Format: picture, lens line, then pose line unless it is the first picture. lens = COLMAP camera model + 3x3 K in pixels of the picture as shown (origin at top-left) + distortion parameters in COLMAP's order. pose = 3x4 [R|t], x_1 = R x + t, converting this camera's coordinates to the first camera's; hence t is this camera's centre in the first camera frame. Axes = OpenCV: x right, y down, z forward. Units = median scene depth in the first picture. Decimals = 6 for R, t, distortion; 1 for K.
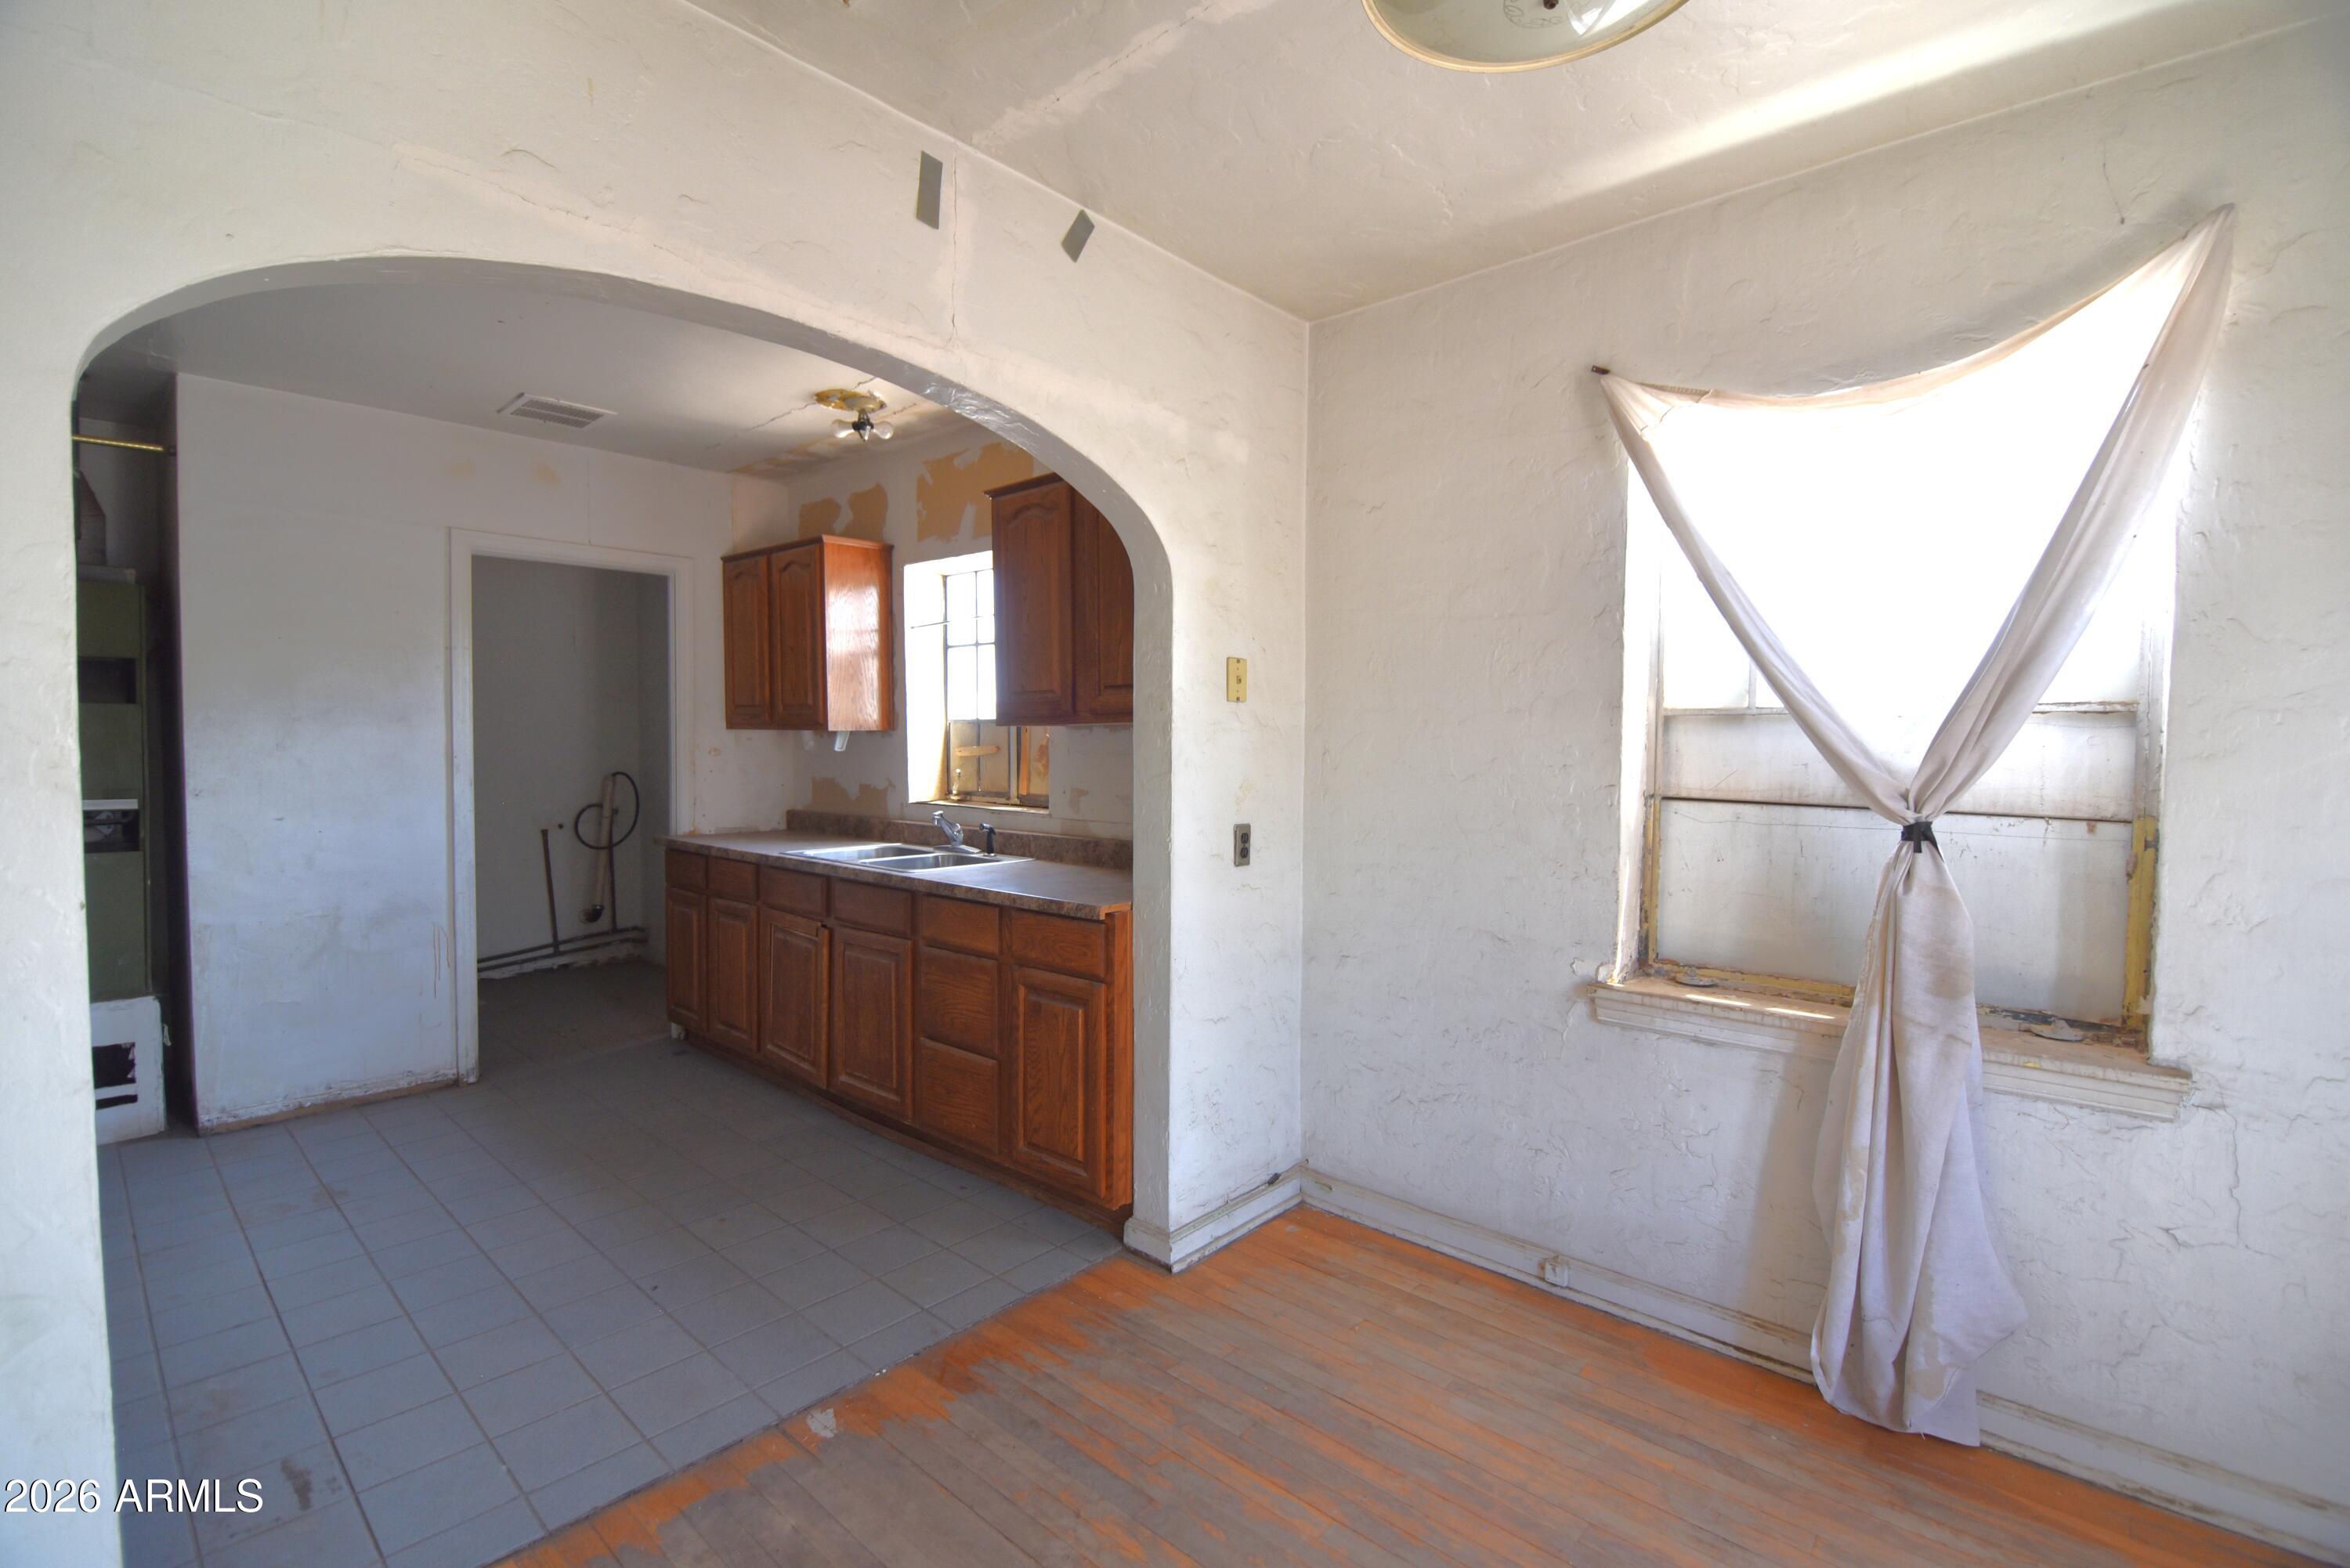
lens RADIAL K [[1035.8, 0, 1176.7], [0, 1035.8, 776.7], [0, 0, 1]] dist [-0.009514, -0.007227]
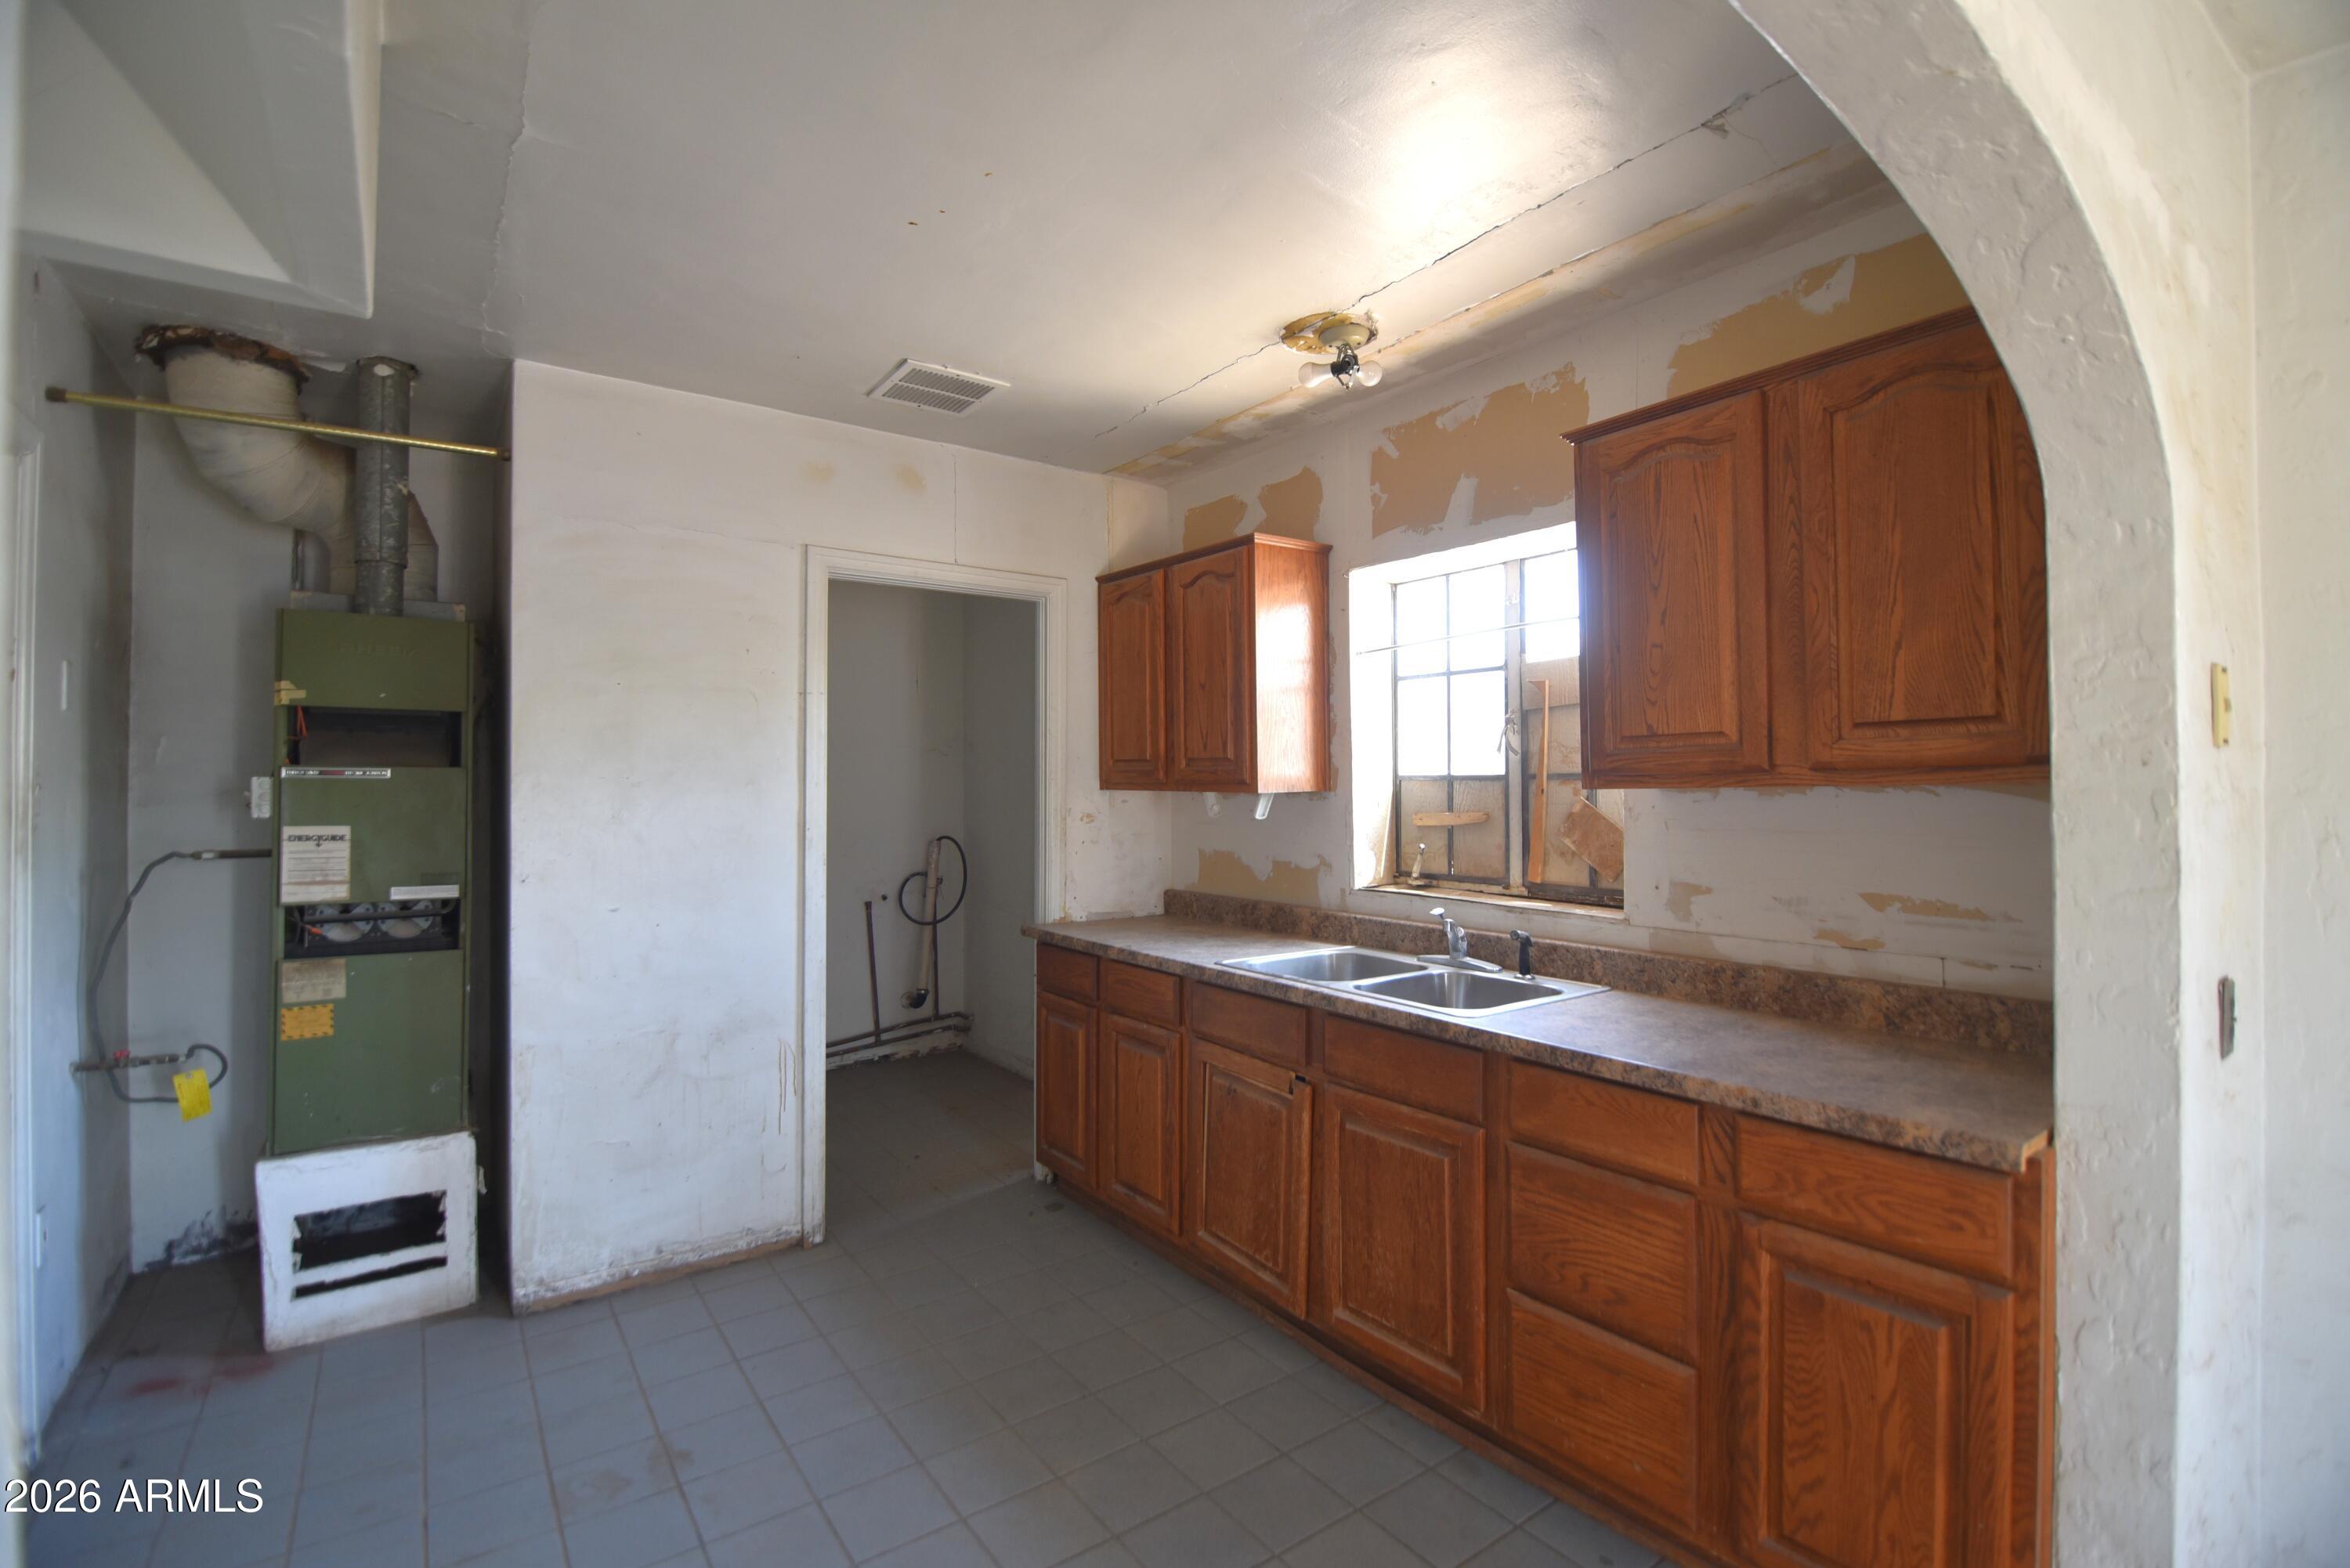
lens RADIAL K [[1035.8, 0, 1174.1], [0, 1035.8, 775.7], [0, 0, 1]] dist [-0.009514, -0.007227]
pose [[0.978076, -0.008840, -0.208059, -0.270681], [-0.000722, 0.998949, -0.045837, -0.025531], [0.208245, 0.044982, 0.977042, 0.289702]]
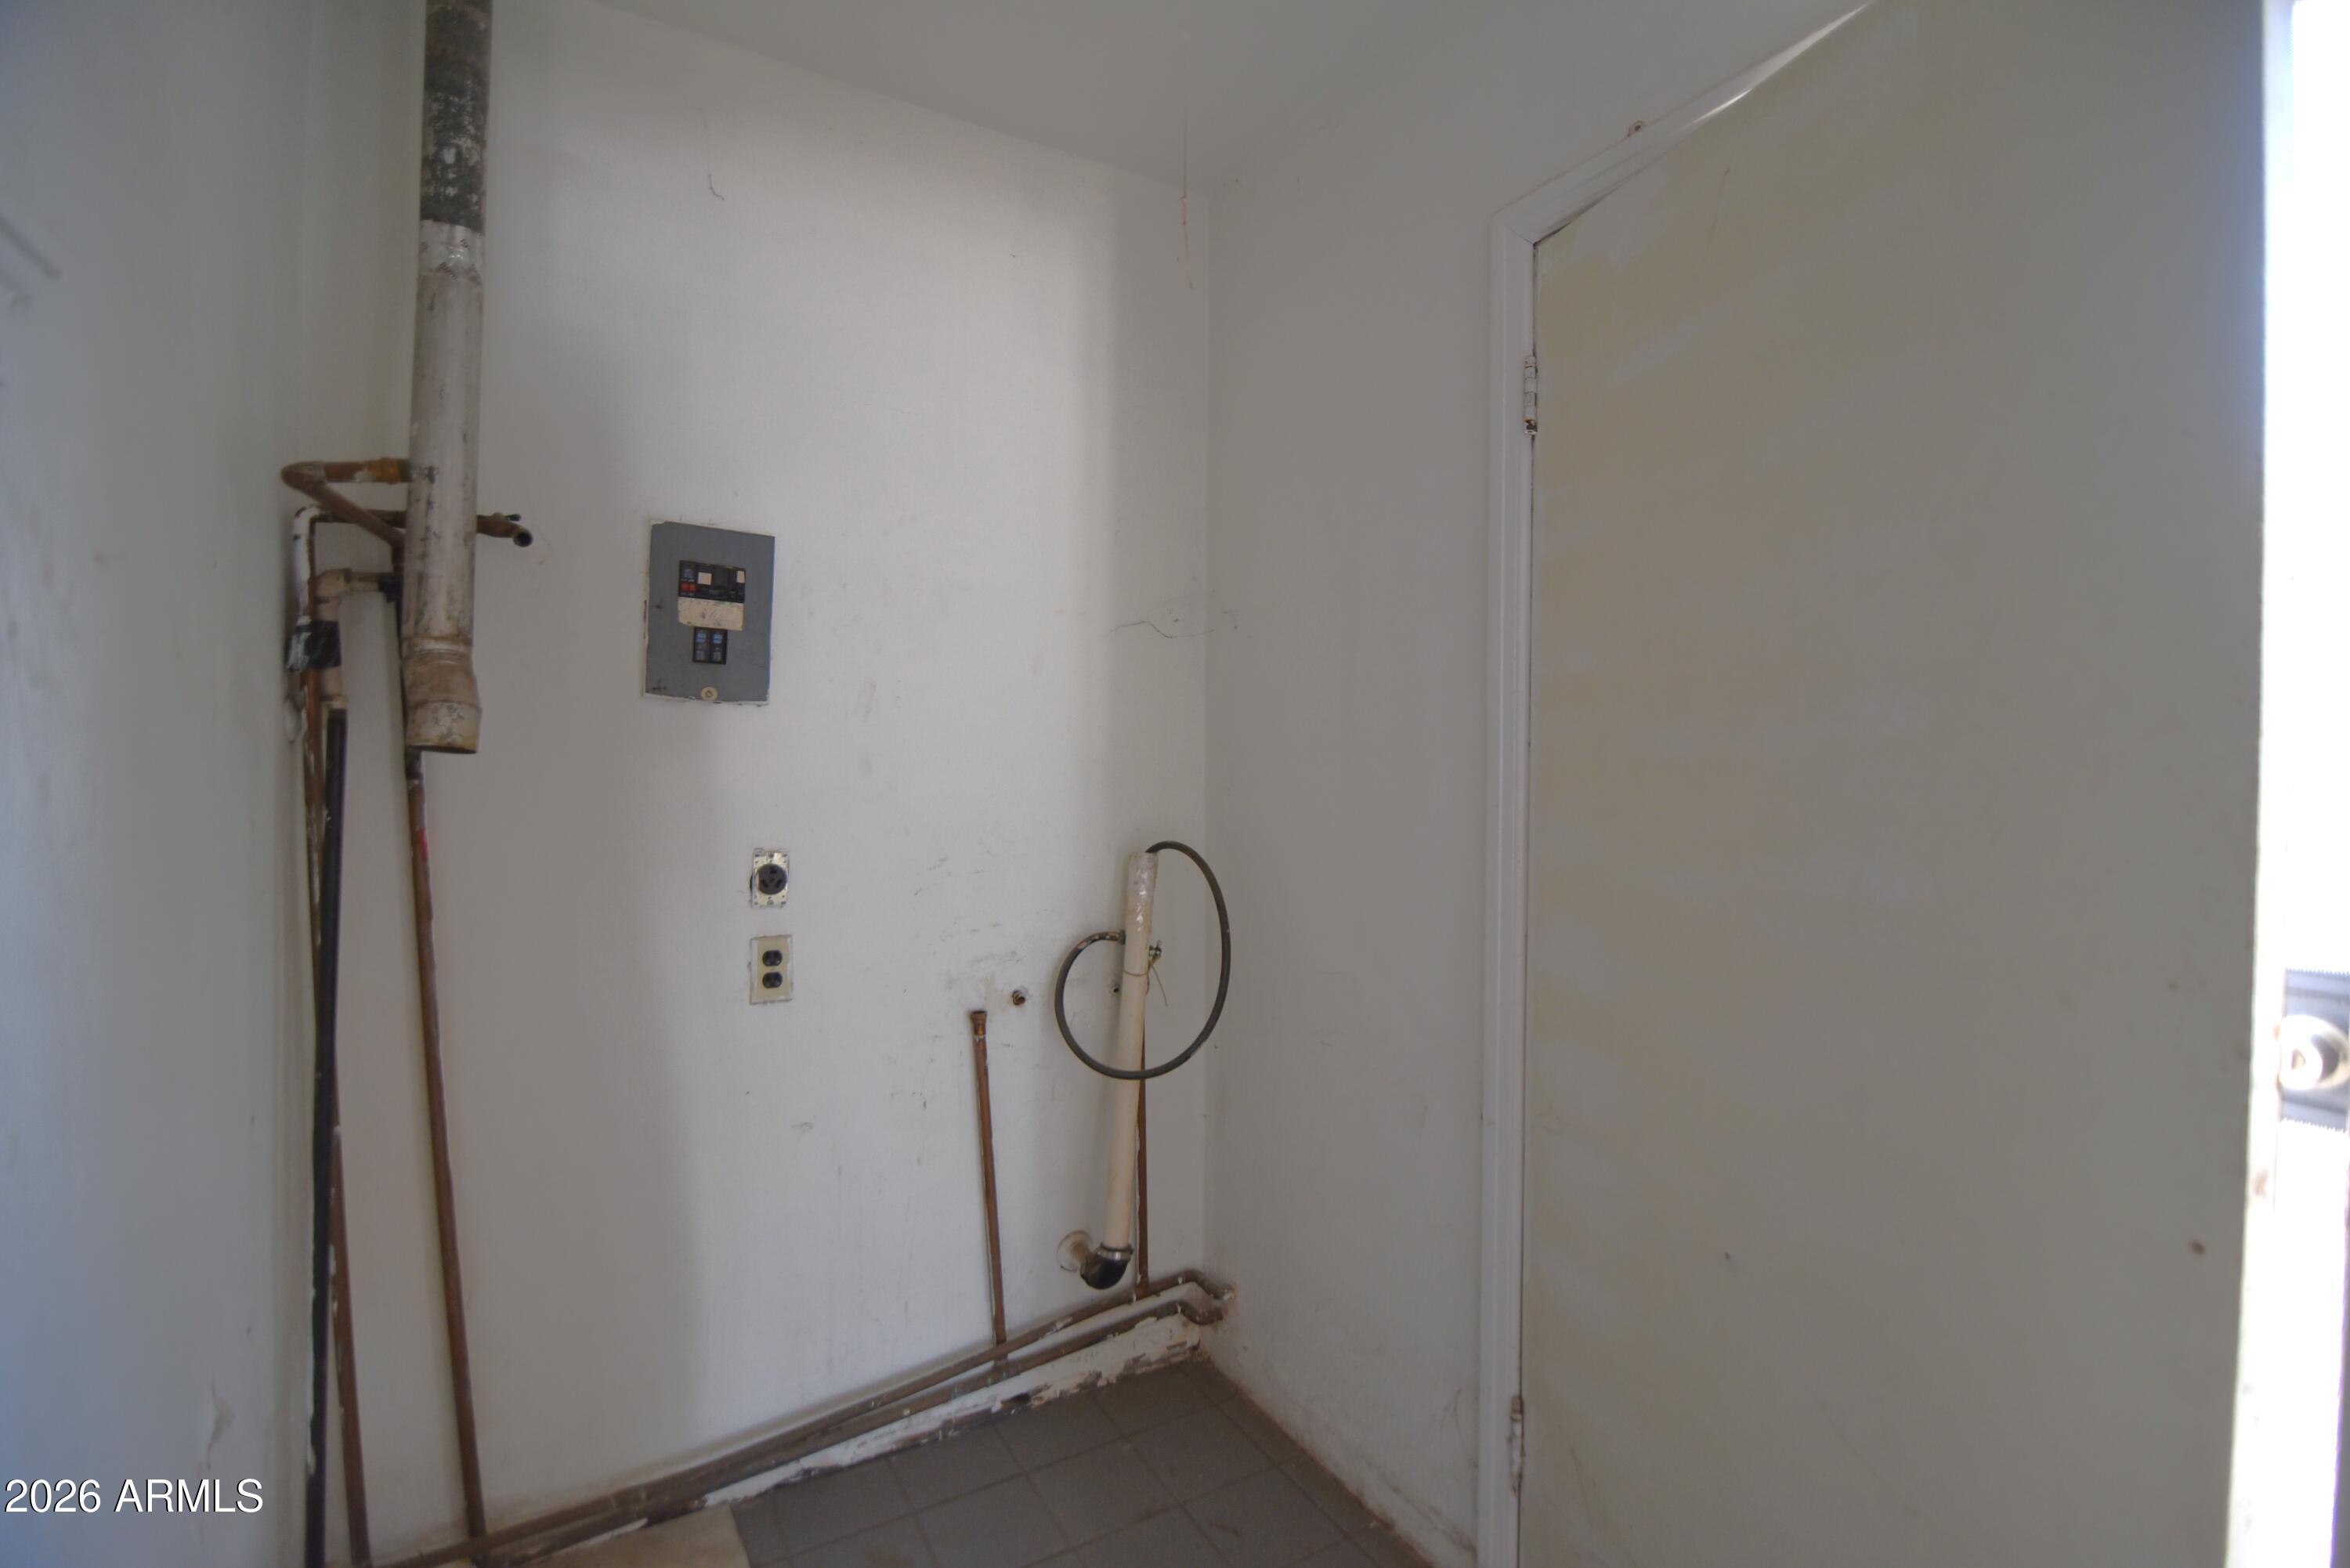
lens RADIAL K [[1035.8, 0, 1167.1], [0, 1035.8, 776.9], [0, 0, 1]] dist [-0.009514, -0.007227]
pose [[0.947674, 0.009720, -0.319091, -0.706828], [-0.016294, 0.999706, -0.017939, -0.032621], [0.318823, 0.022200, 0.947554, 1.102159]]
